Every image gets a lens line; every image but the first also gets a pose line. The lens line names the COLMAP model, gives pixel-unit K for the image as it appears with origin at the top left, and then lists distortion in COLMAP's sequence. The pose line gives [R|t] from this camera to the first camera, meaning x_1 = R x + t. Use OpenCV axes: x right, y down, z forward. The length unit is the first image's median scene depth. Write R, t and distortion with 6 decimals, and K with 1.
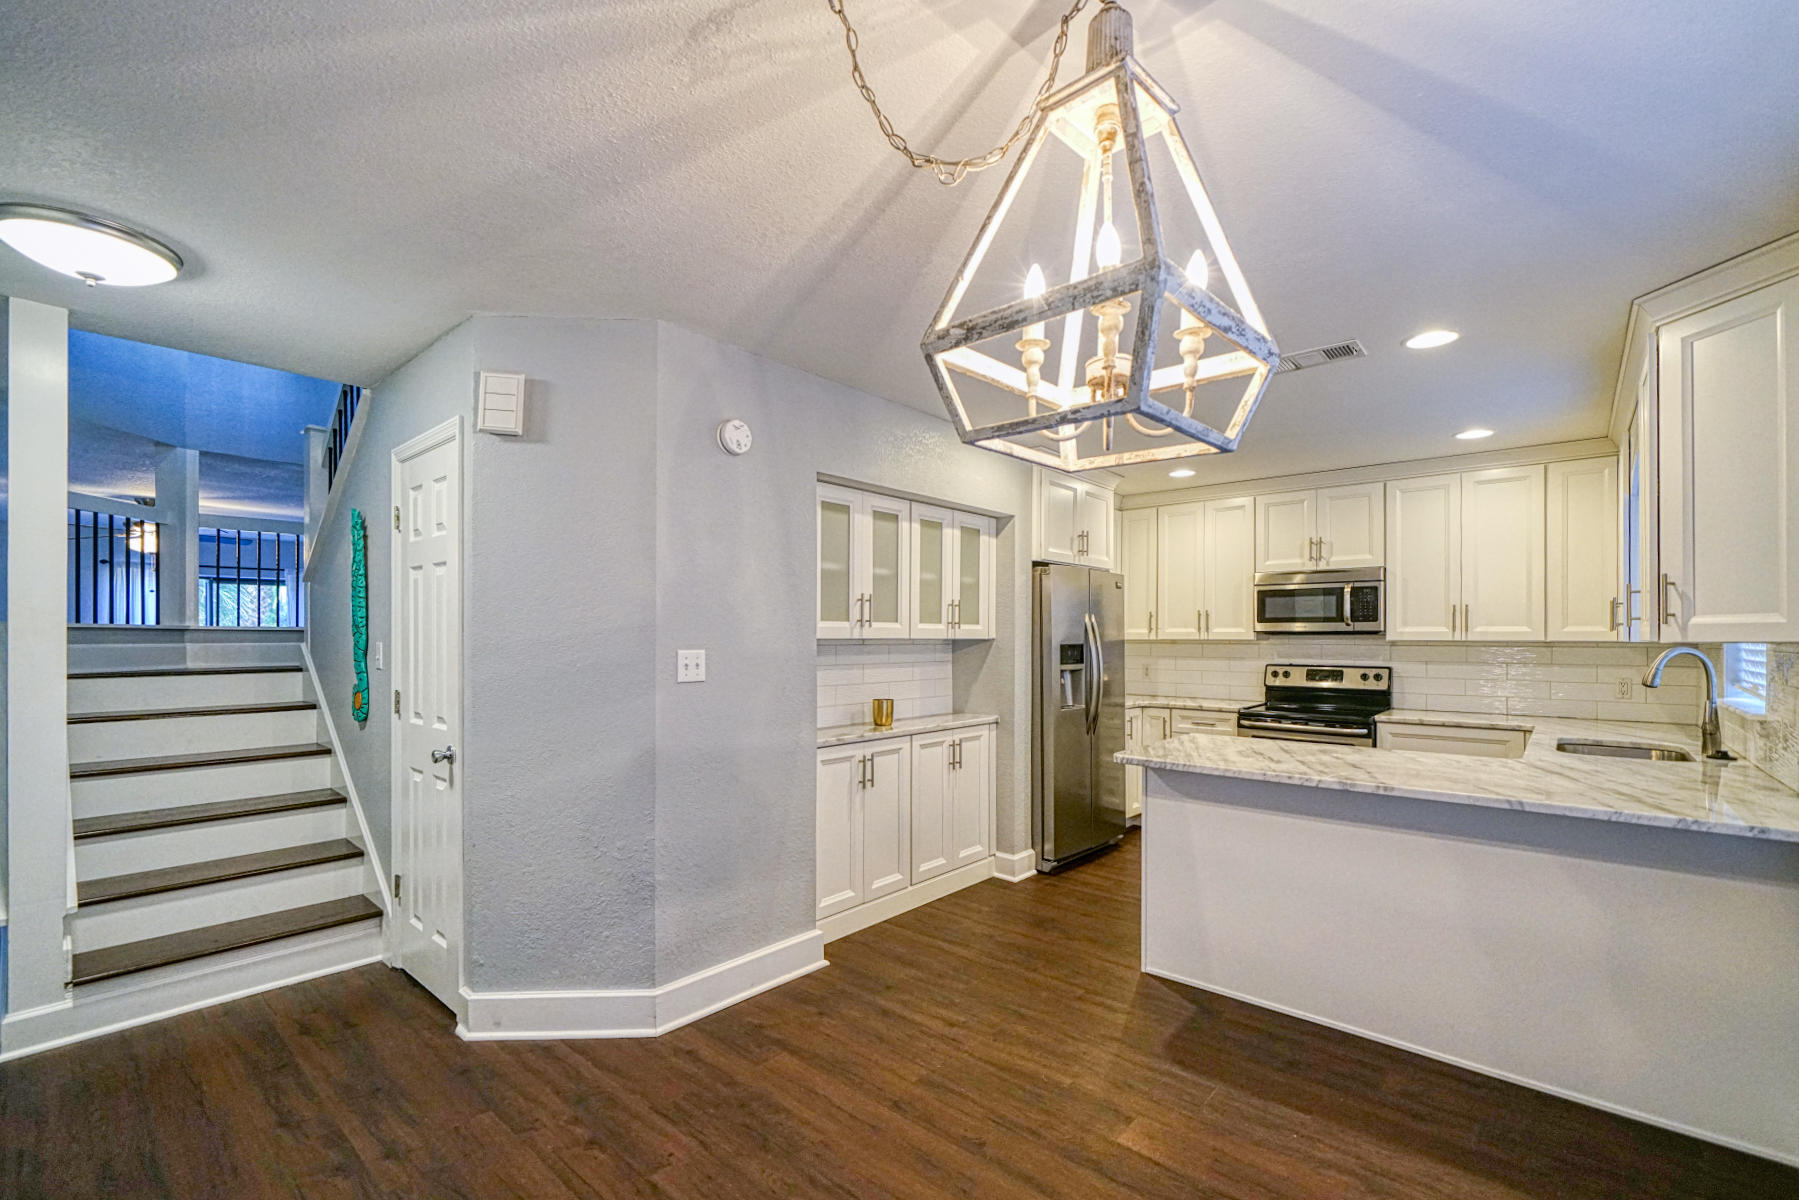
lens RADIAL K [[780.6, 0, 895.7], [0, 780.6, 632.1], [0, 0, 1]] dist [-0.000009, 0.000181]
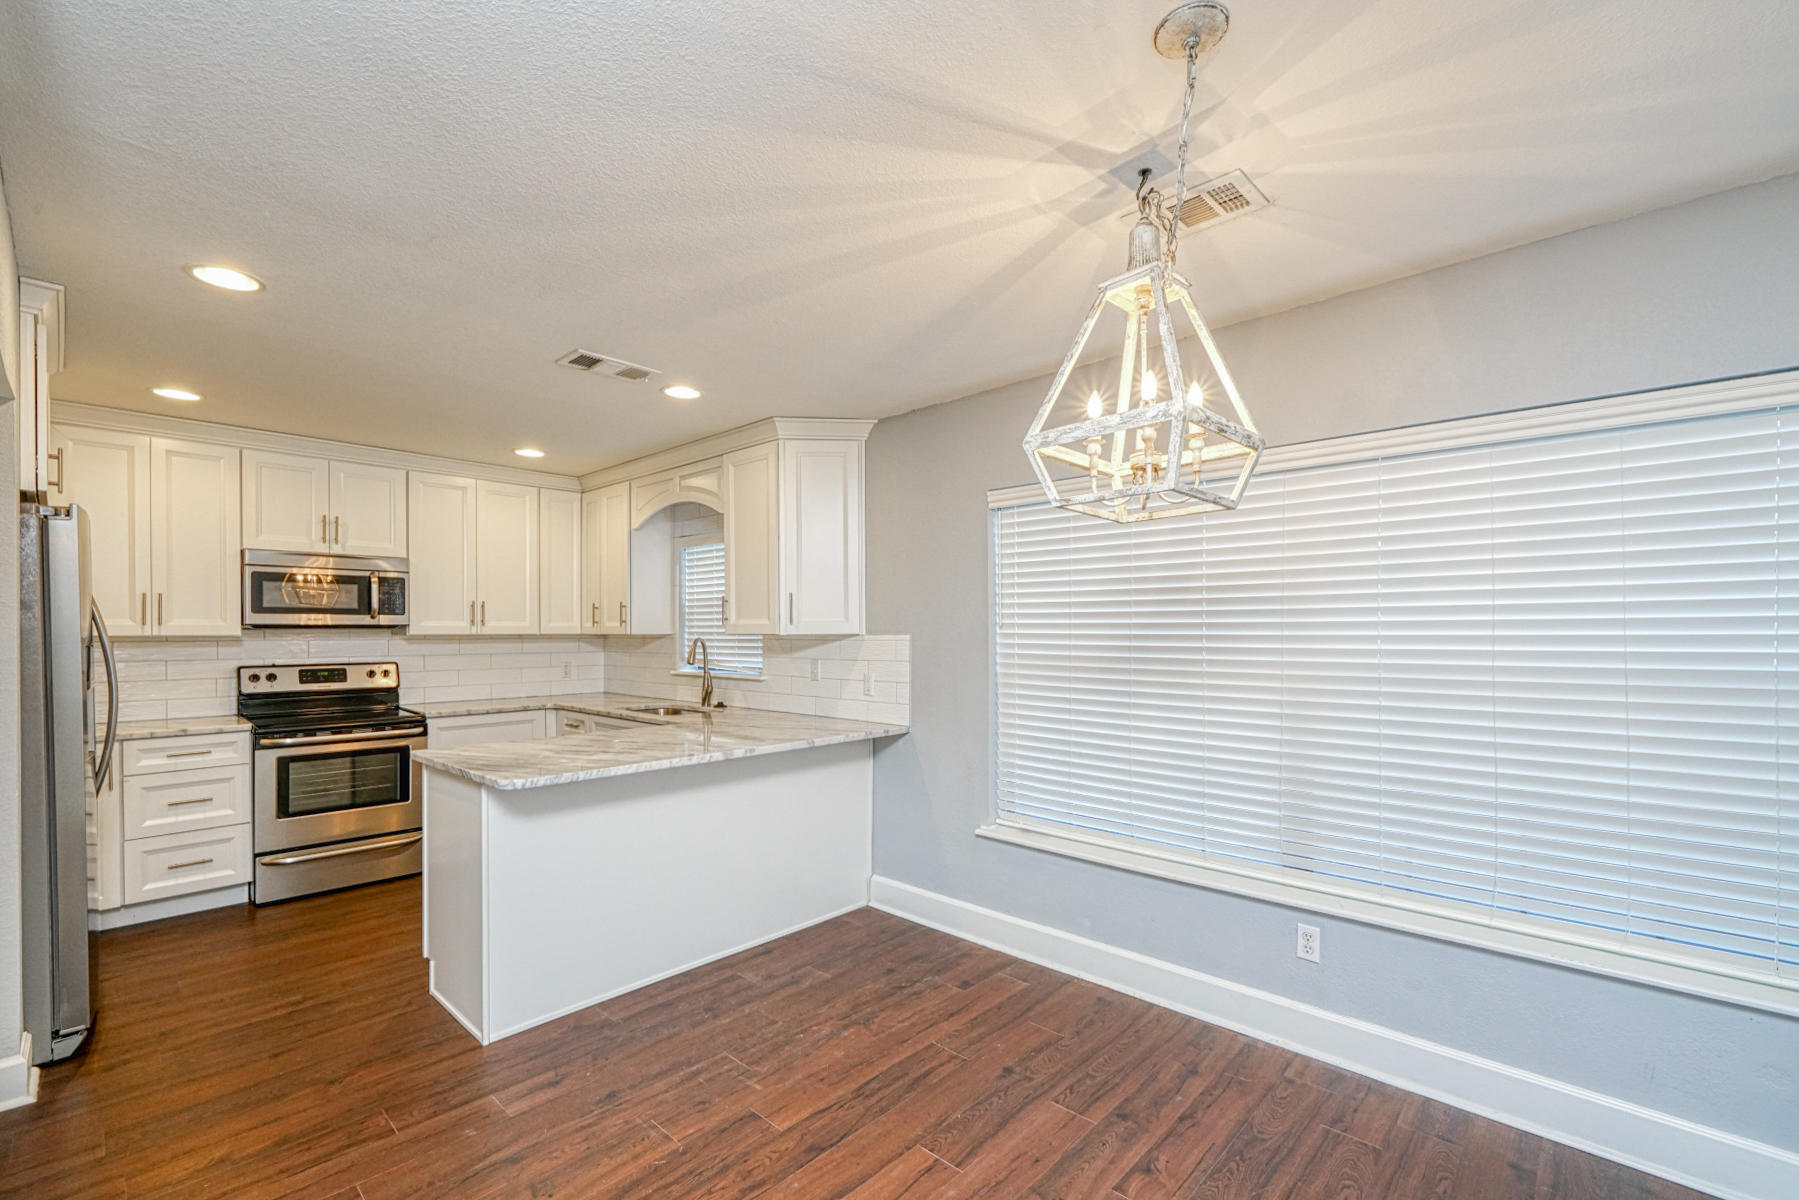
lens RADIAL K [[780.6, 0, 895.7], [0, 780.6, 632.1], [0, 0, 1]] dist [-0.000009, 0.000181]
pose [[0.017293, -0.005696, 0.999834, -0.319303], [-0.006623, 0.999961, 0.005811, -0.001899], [-0.999829, -0.006722, 0.017255, 0.367387]]
